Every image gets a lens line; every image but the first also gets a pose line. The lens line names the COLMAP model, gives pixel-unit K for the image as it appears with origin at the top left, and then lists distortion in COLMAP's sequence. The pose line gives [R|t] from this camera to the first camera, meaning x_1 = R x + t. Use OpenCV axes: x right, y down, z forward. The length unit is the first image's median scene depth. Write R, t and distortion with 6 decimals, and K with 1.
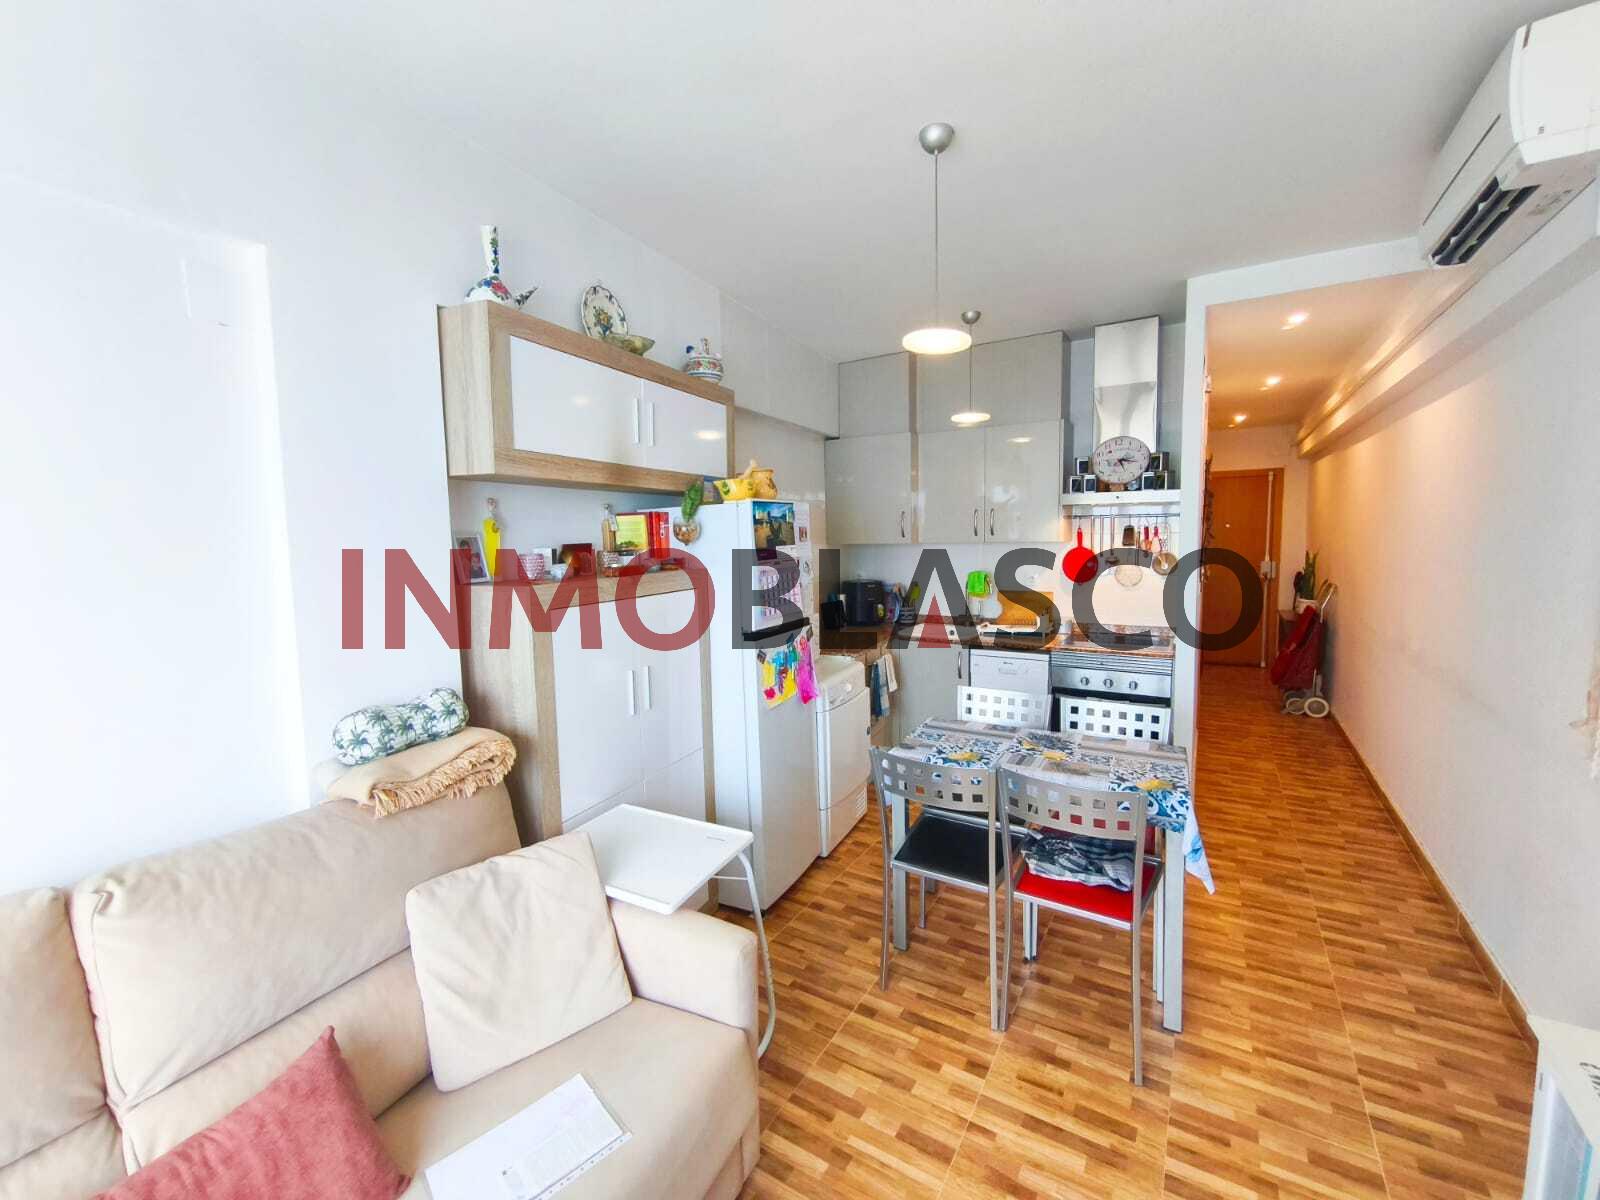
lens RADIAL K [[680.4, 0, 787.5], [0, 680.4, 594.2], [0, 0, 1]] dist [-0.000292, 0.000111]
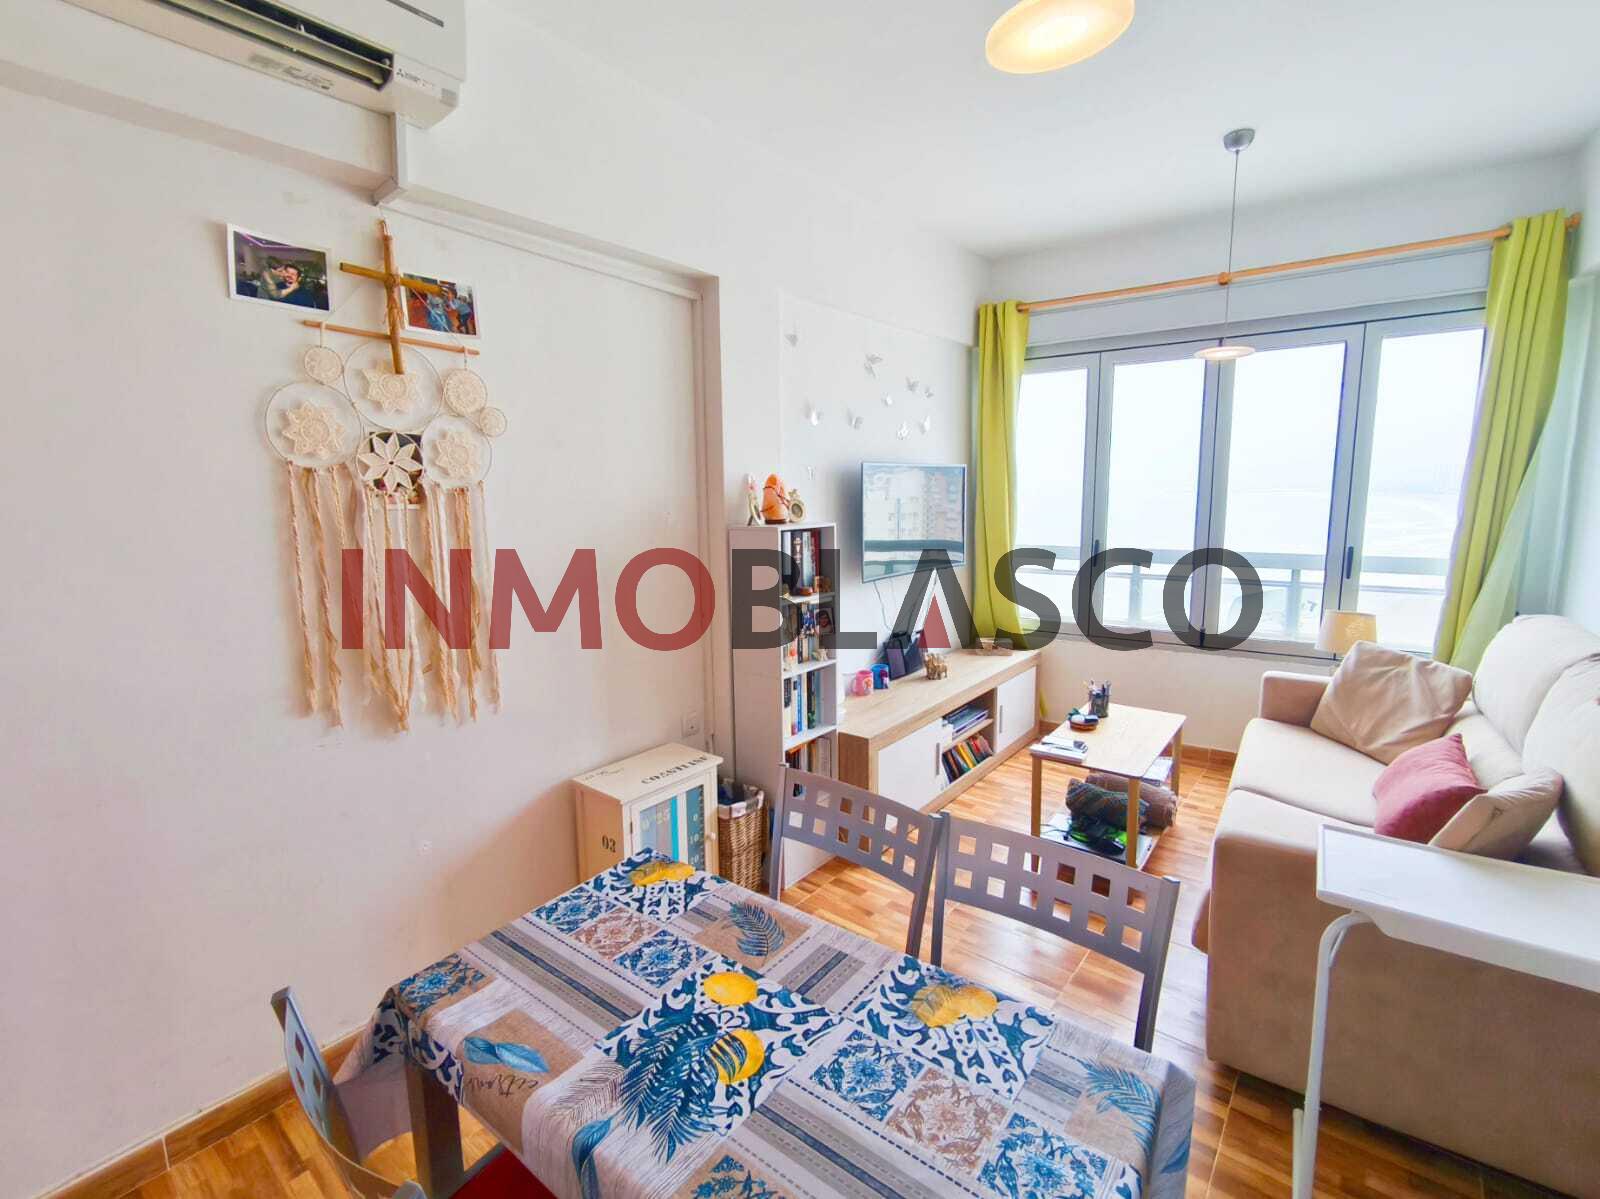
lens RADIAL K [[729.4, 0, 800.0], [0, 729.4, 599.5], [0, 0, 1]] dist [-0.000248, 0.000480]
pose [[-0.991866, 0.010976, 0.126813, 0.250651], [0.042498, 0.967662, 0.248644, -0.083686], [-0.119983, 0.252010, -0.960258, 1.167009]]
